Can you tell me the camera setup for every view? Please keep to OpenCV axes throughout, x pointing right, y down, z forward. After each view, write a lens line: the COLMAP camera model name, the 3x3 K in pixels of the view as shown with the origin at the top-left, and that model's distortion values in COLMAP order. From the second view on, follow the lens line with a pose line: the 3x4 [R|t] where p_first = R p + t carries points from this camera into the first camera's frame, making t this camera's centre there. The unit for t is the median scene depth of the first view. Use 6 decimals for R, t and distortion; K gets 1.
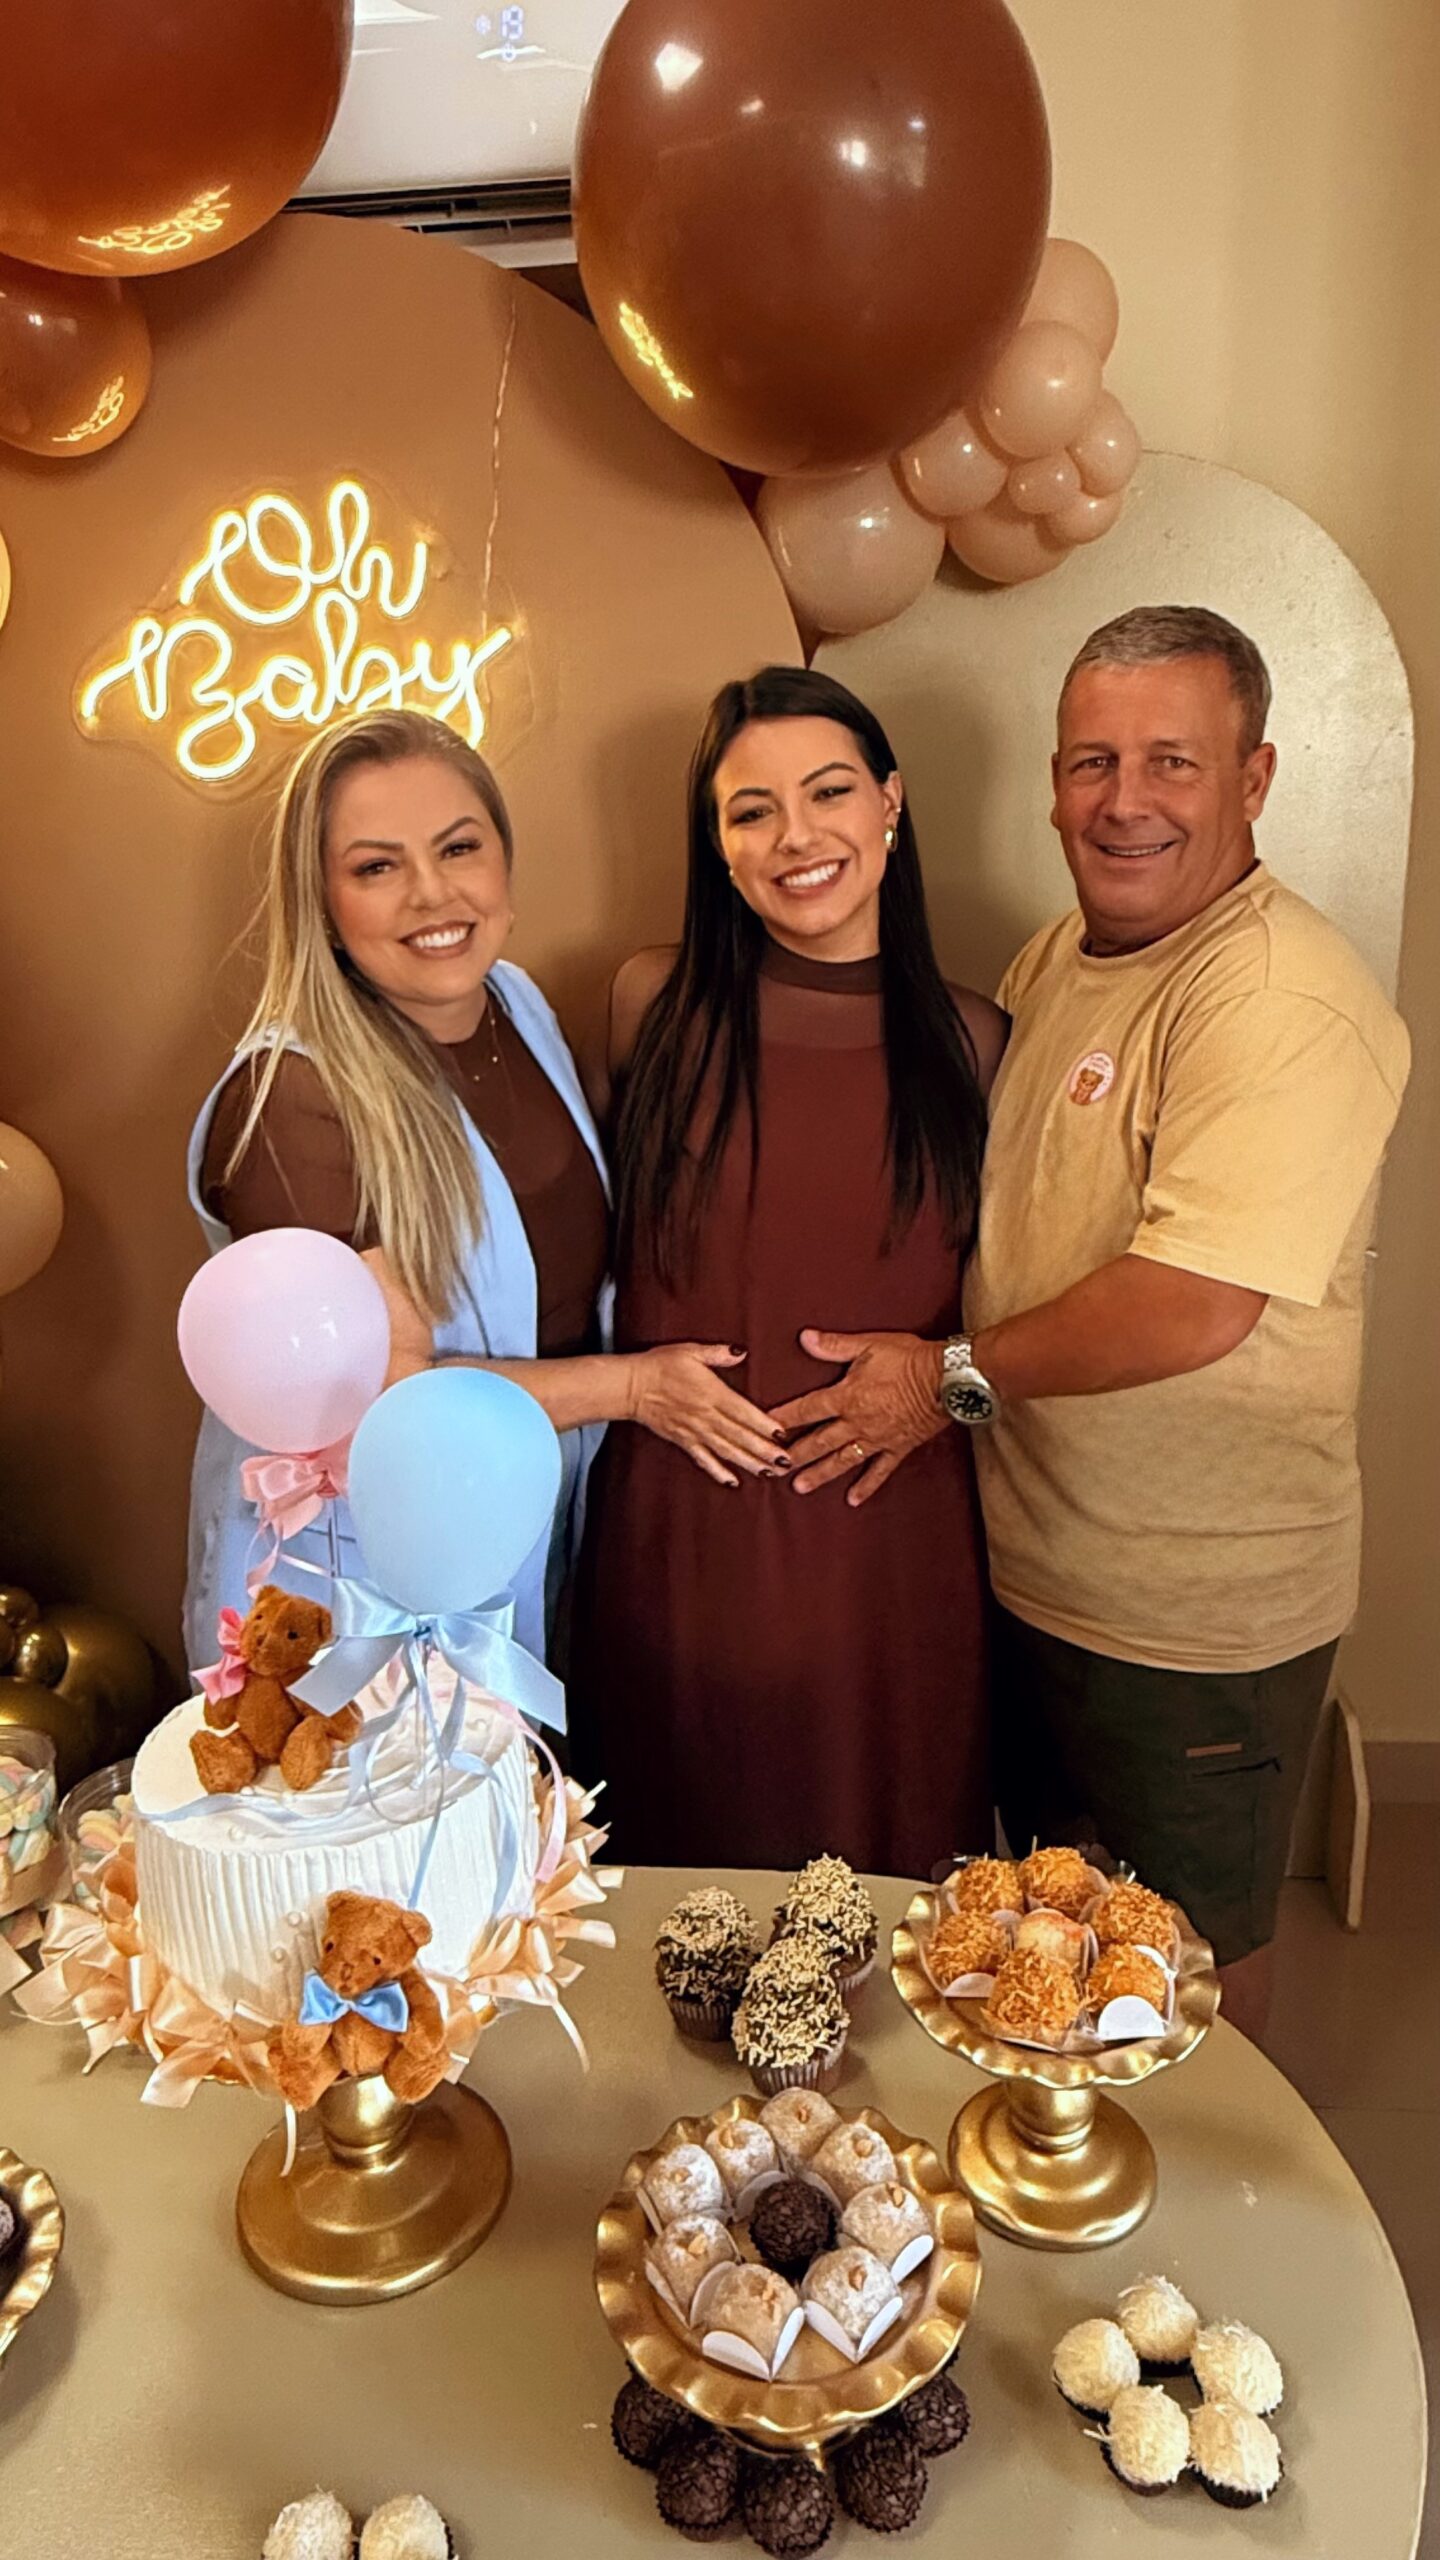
lens RADIAL K [[1634.6, 0, 714.4], [0, 1634.6, 1264.0], [0, 0, 1]] dist [-0.024187, 0.020861]
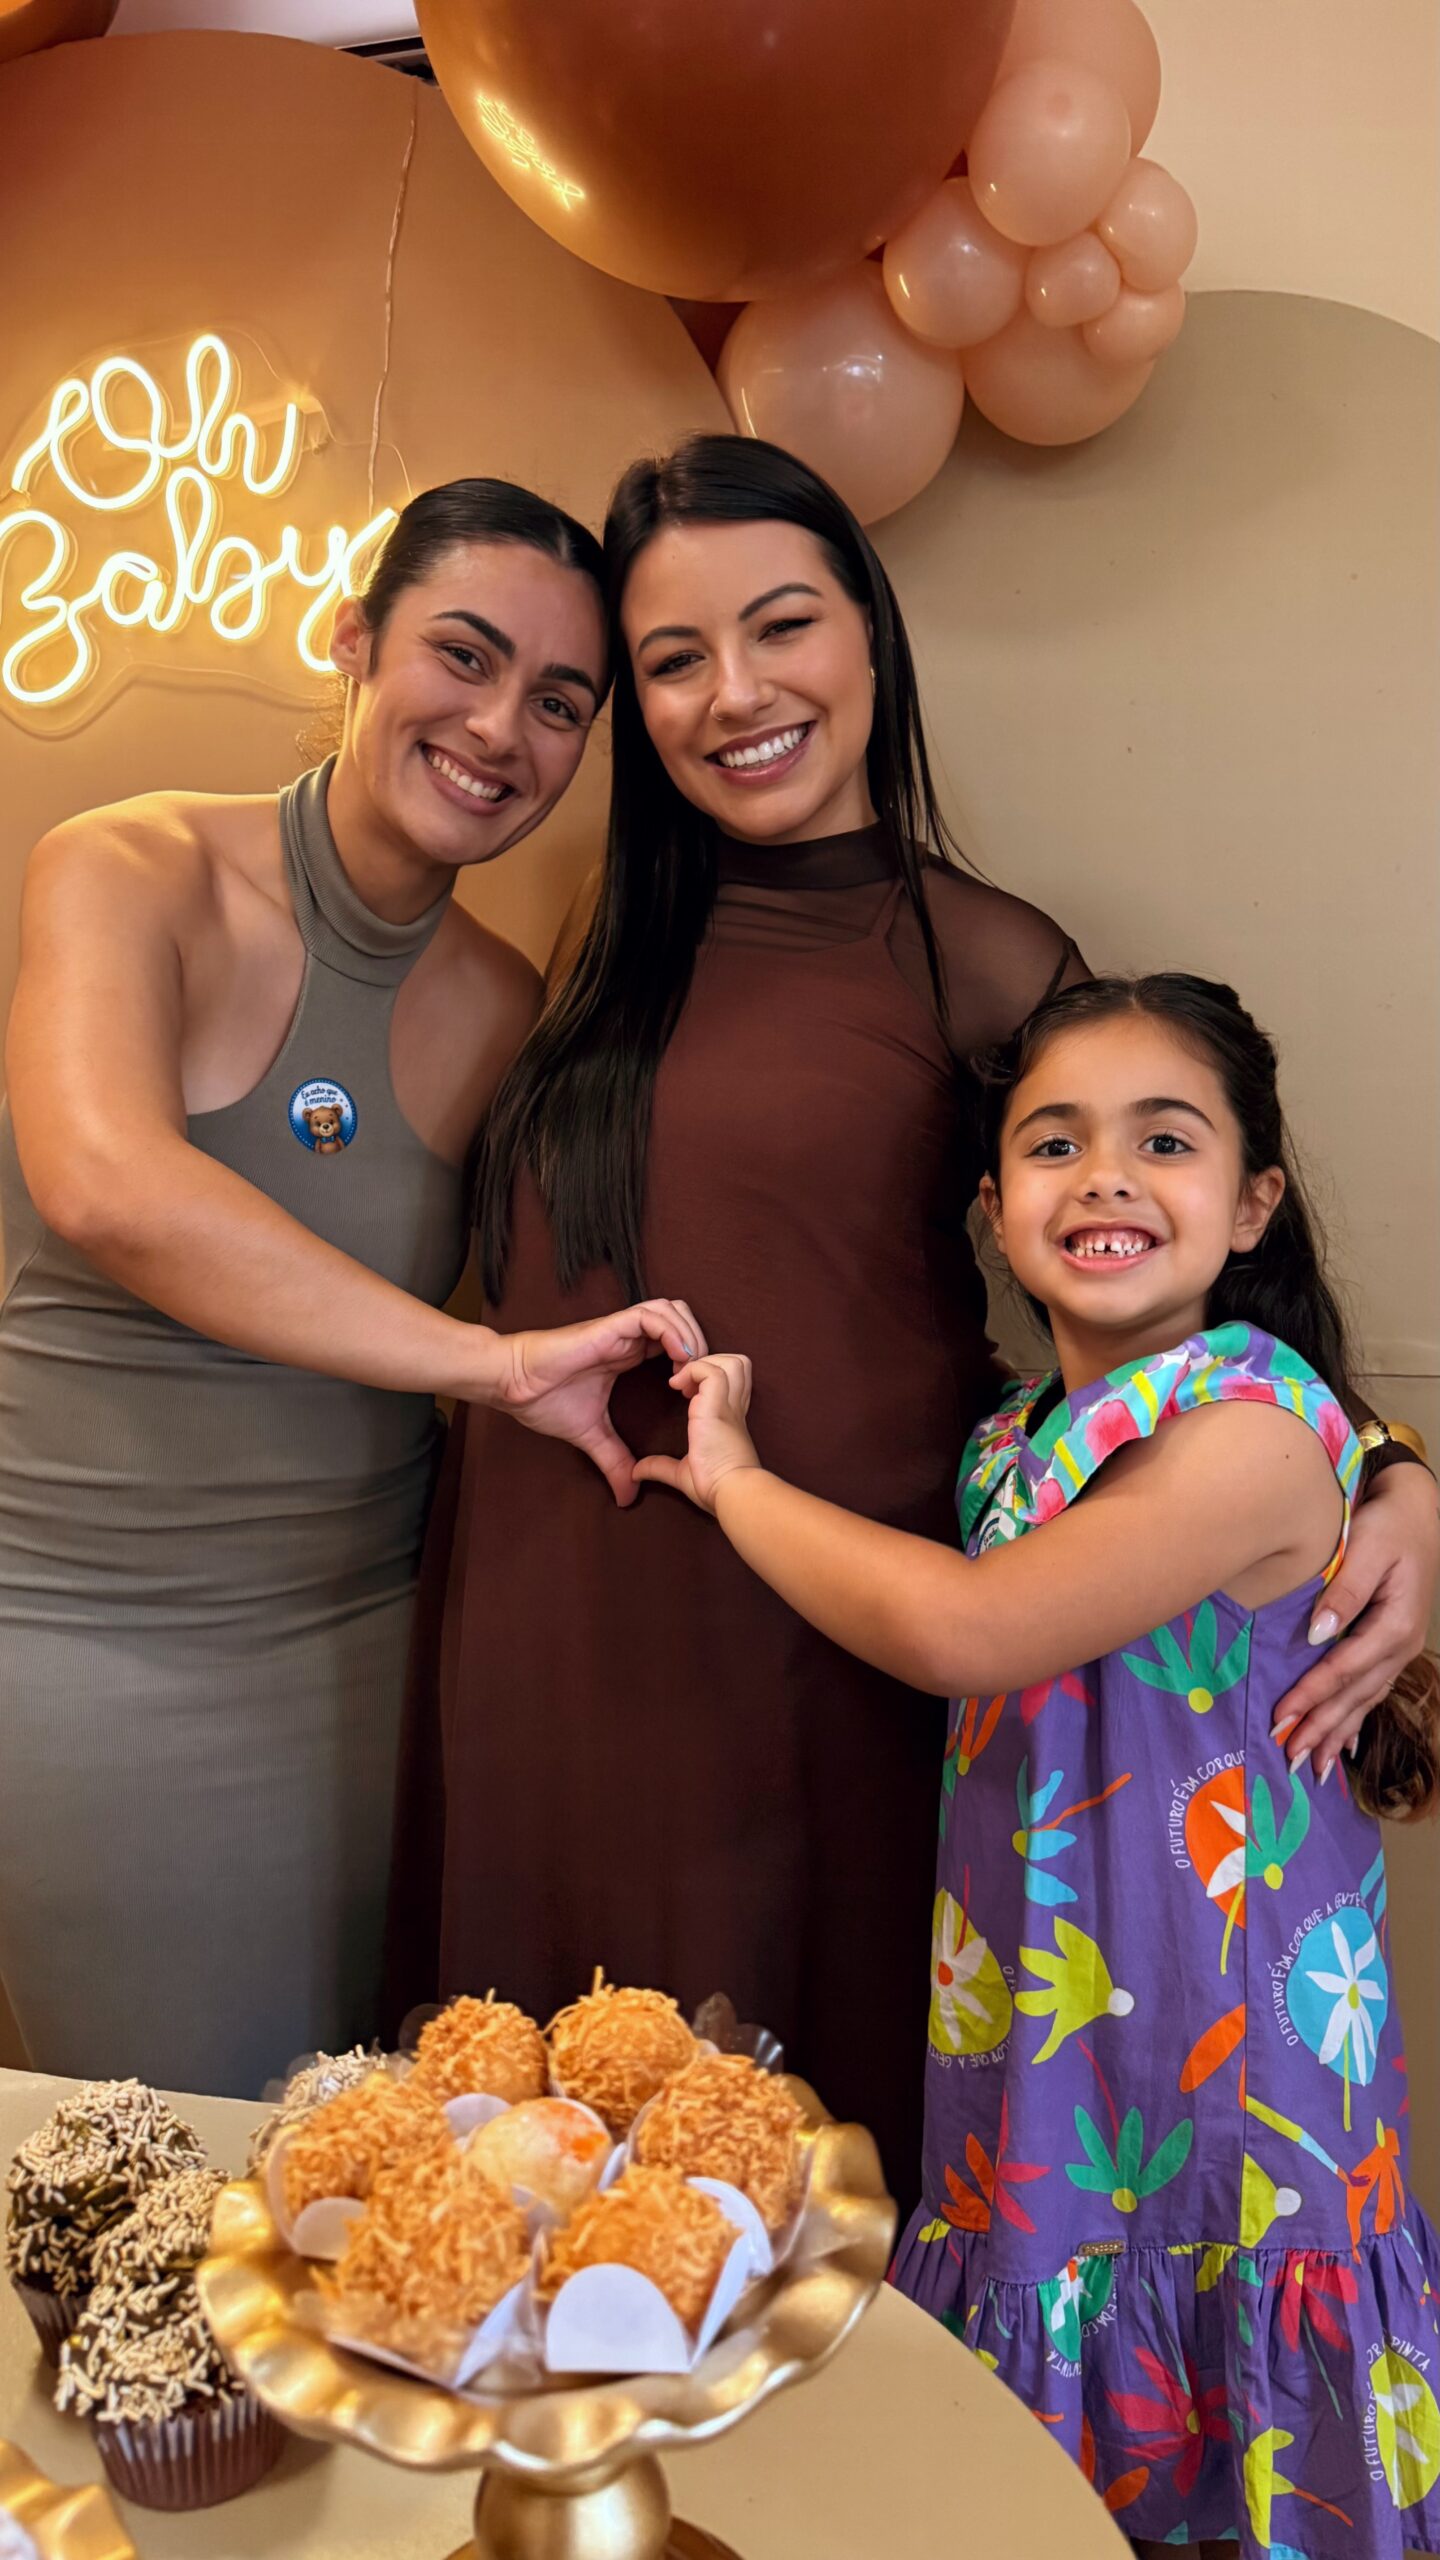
lens RADIAL K [[1852.4, 0, 711.9], [0, 1852.4, 1279.4], [0, 0, 1]] dist [0.014764, -0.033833]
pose [[0.990637, 0.030348, -0.133110, 0.320284], [-0.053132, 0.983817, -0.171120, 0.253464], [0.125762, 0.176590, 0.976217, 0.432289]]
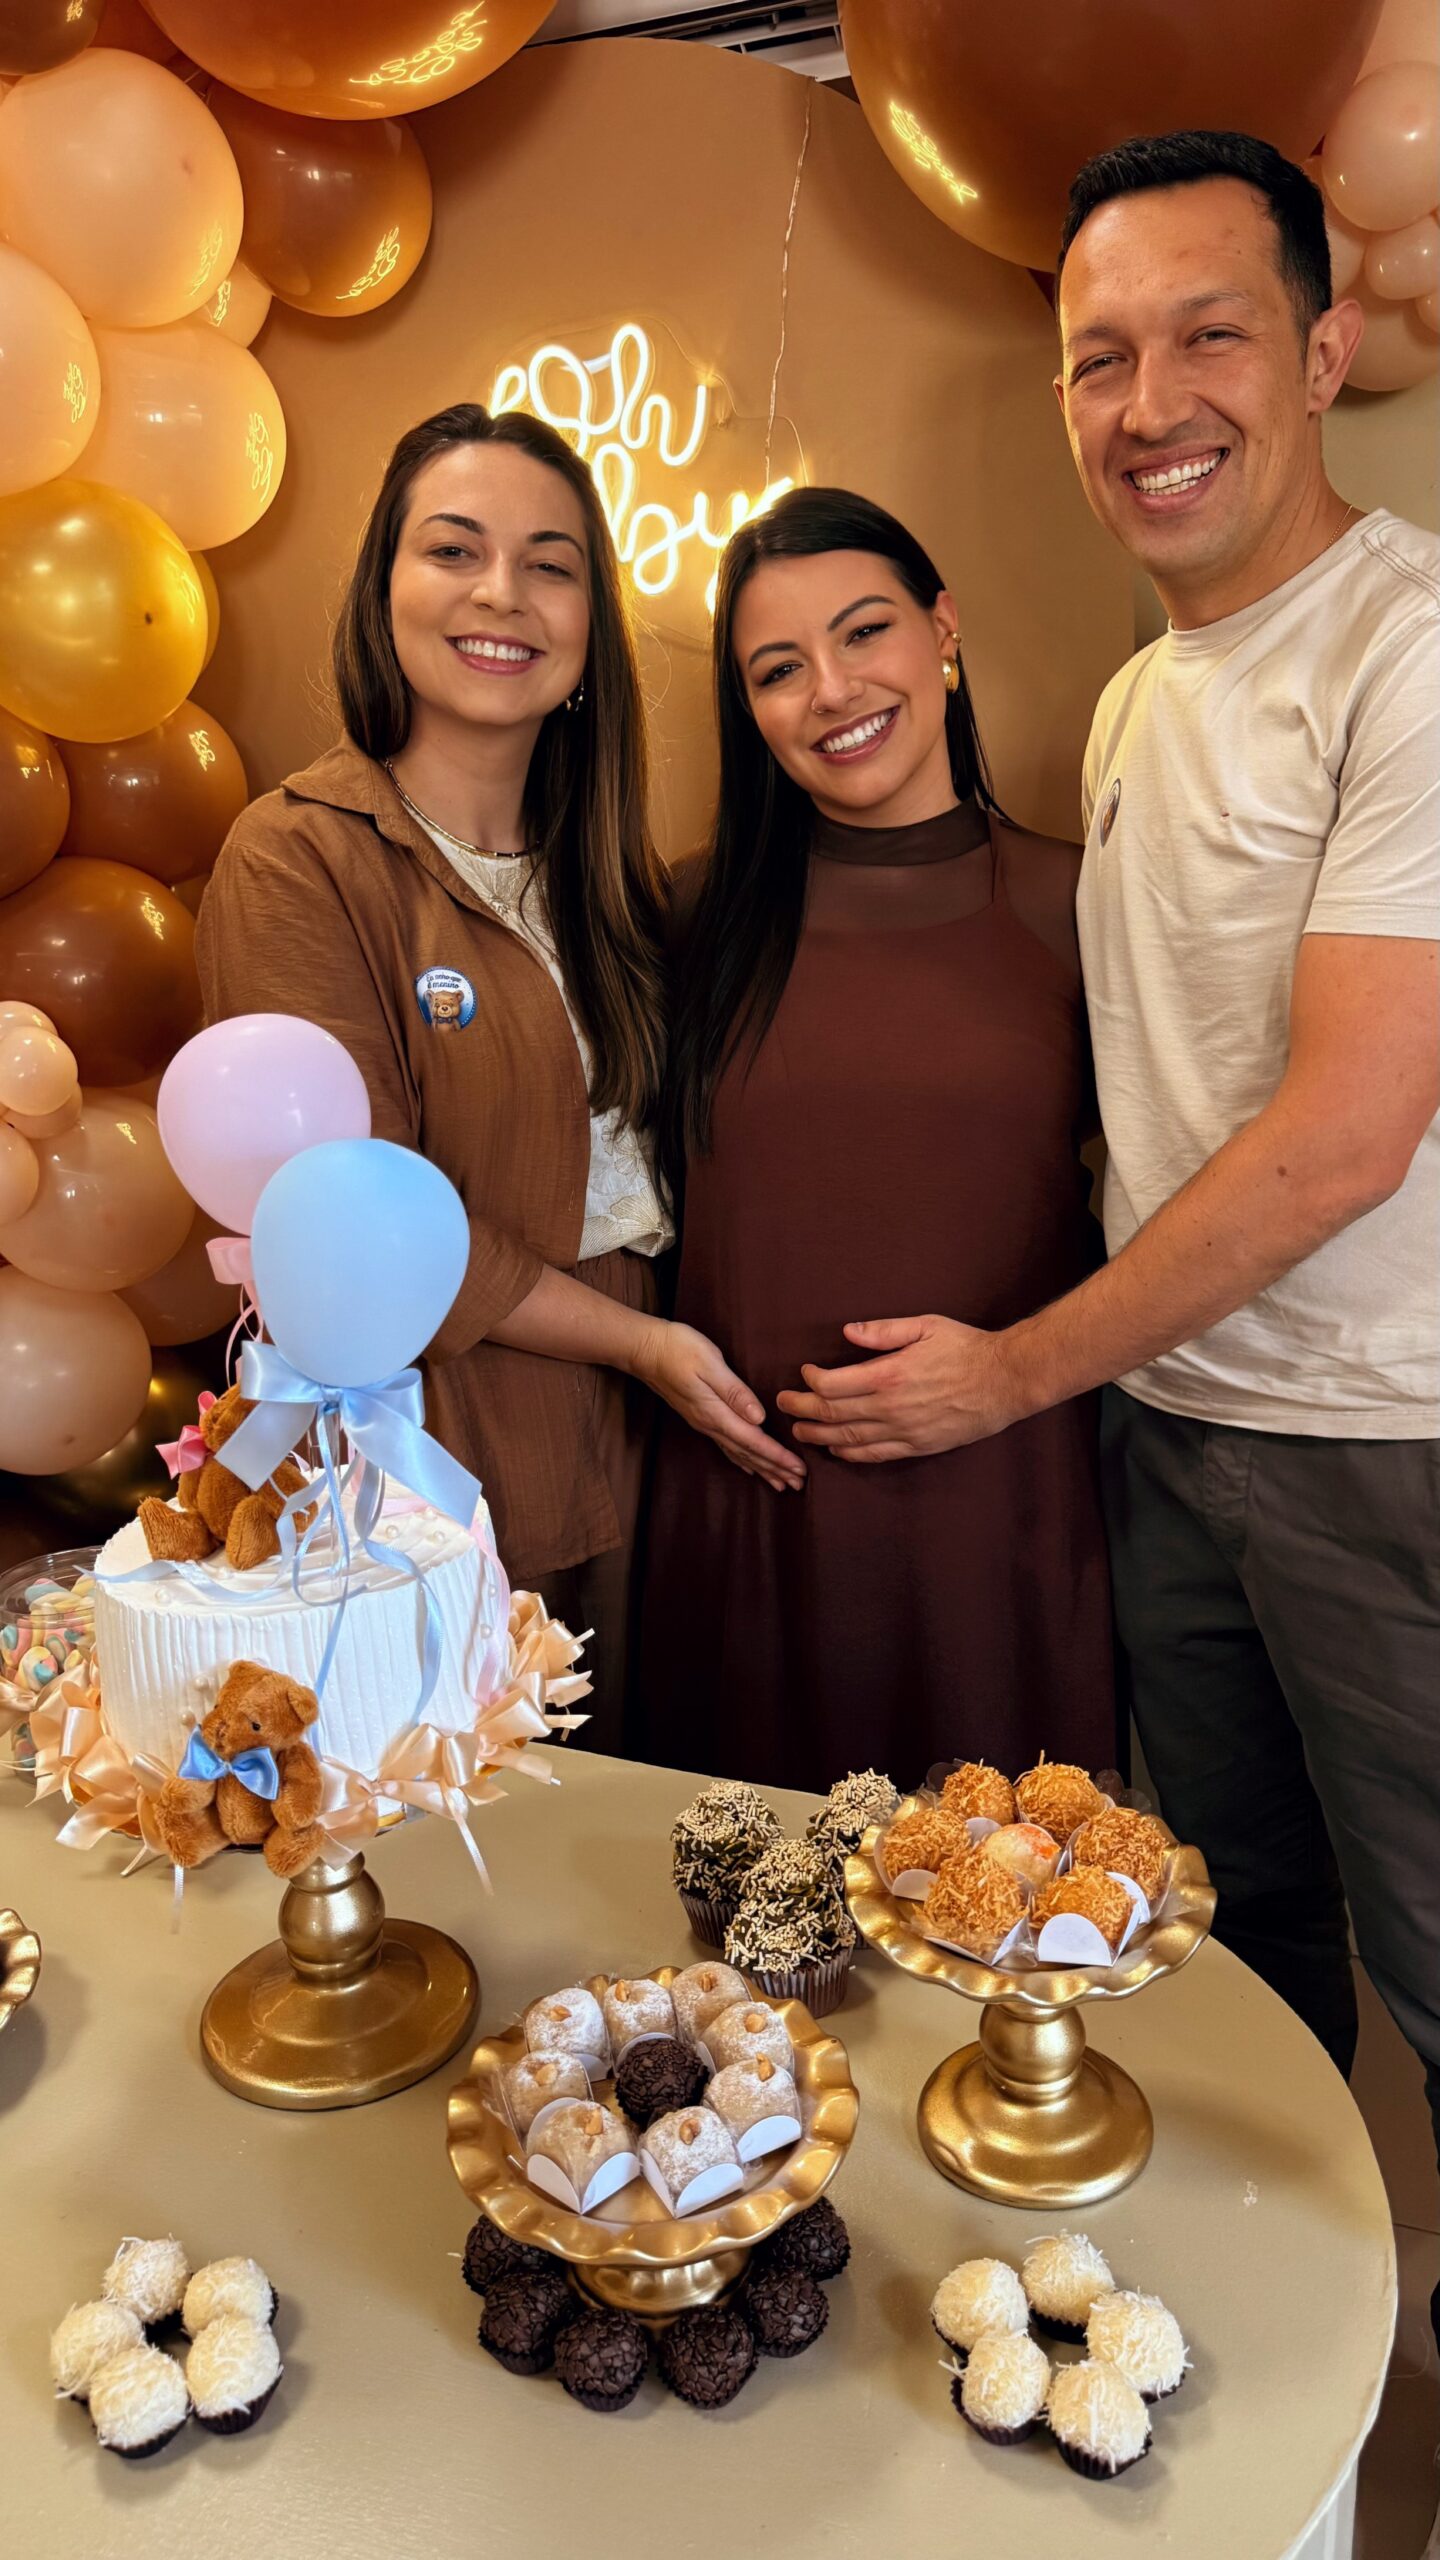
lens RADIAL K [[1852.4, 0, 708.7], [0, 1852.4, 1280.8], [0, 0, 1]] dist [0.014764, -0.033833]
pose [[0.959203, 0.067835, -0.274461, 0.298914], [-0.066474, 0.997686, 0.014266, 0.100495], [0.274794, 0.004561, 0.961492, -0.020080]]
